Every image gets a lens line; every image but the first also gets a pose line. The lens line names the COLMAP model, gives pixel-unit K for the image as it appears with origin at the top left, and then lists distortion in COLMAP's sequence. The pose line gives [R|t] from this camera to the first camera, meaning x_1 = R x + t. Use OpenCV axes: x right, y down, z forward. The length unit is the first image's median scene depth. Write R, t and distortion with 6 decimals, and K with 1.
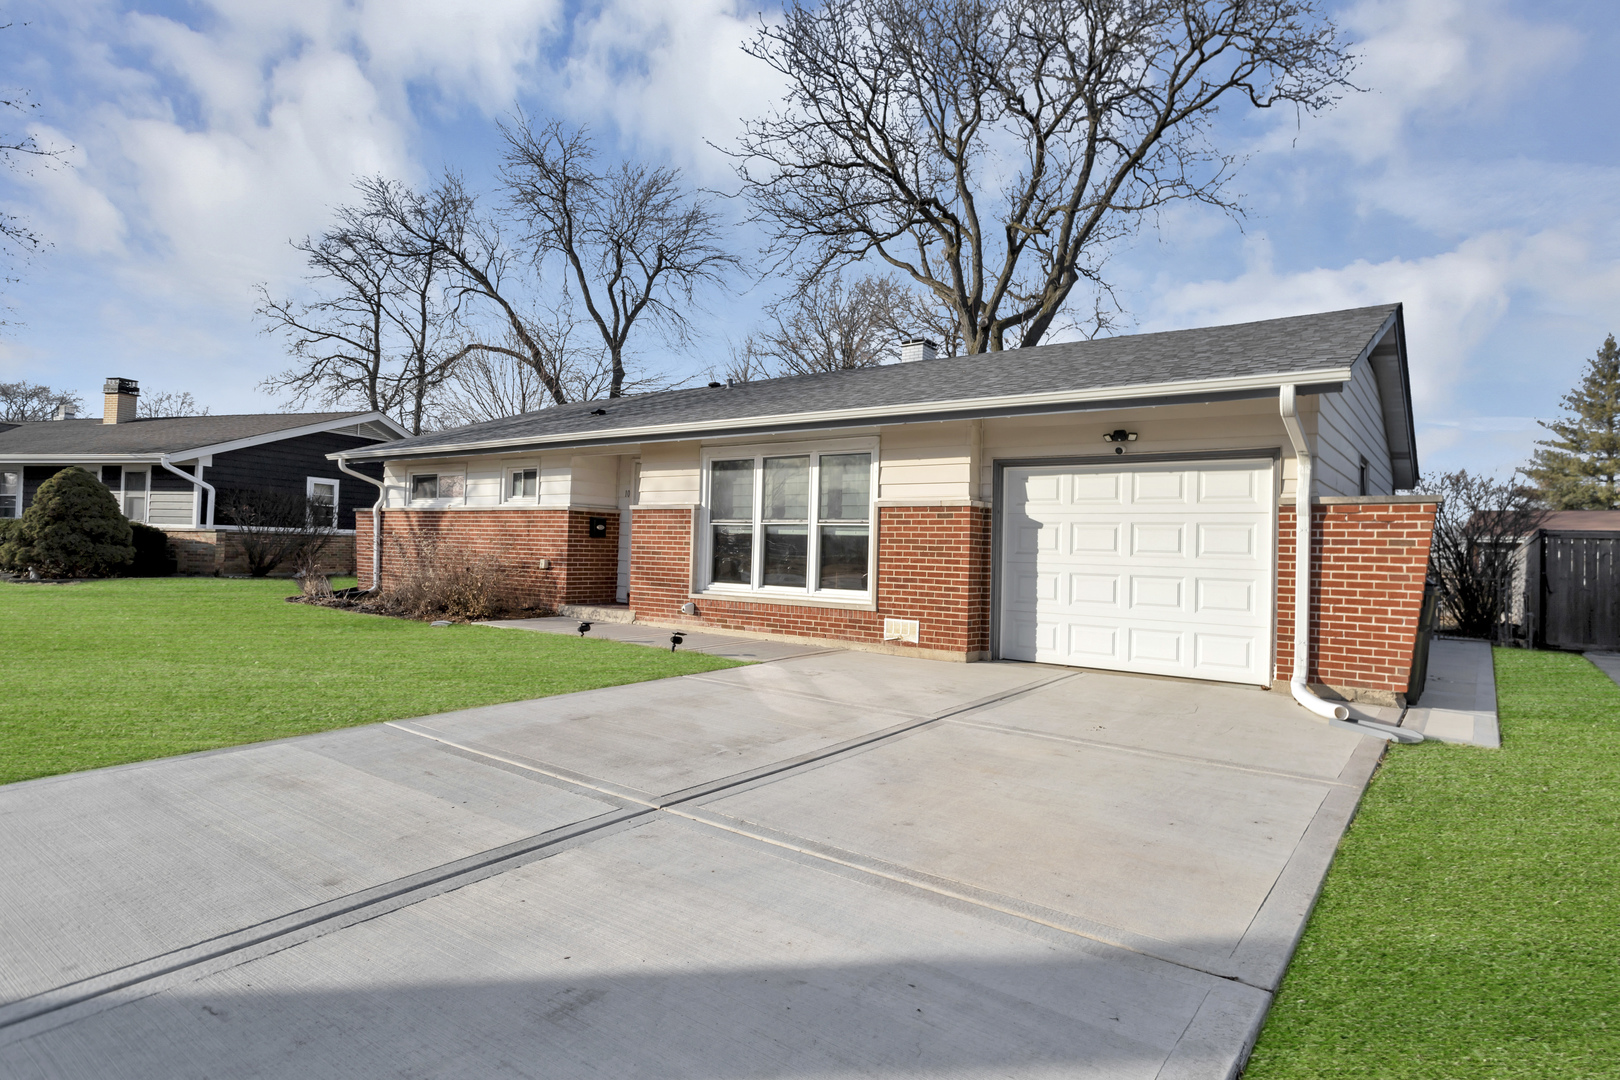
lens RADIAL K [[884.4, 0, 810.0], [0, 884.4, 540.0], [0, 0, 1]] dist [0.000694, 0.000174]
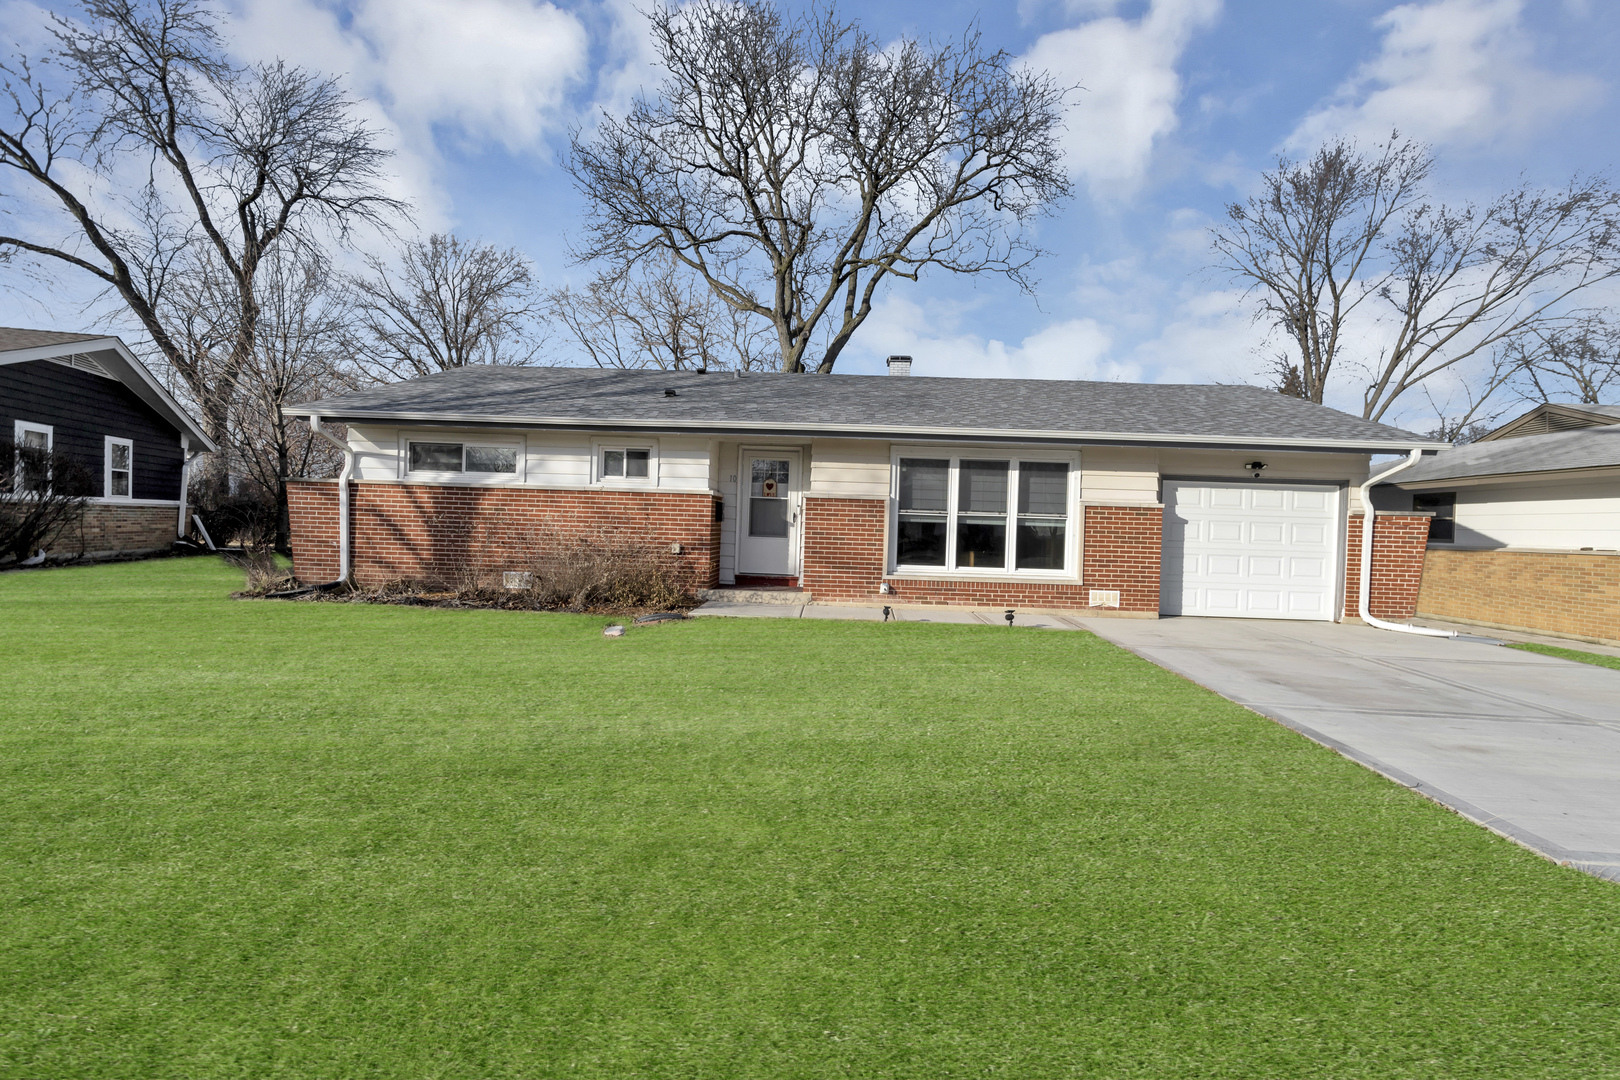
lens RADIAL K [[778.4, 0, 810.0], [0, 778.4, 540.0], [0, 0, 1]] dist [0.005153, 0.000536]
pose [[0.818042, -0.011080, 0.575052, -0.783778], [-0.015705, 0.999011, 0.041590, -0.024089], [-0.574945, -0.043053, 0.817059, 0.244904]]
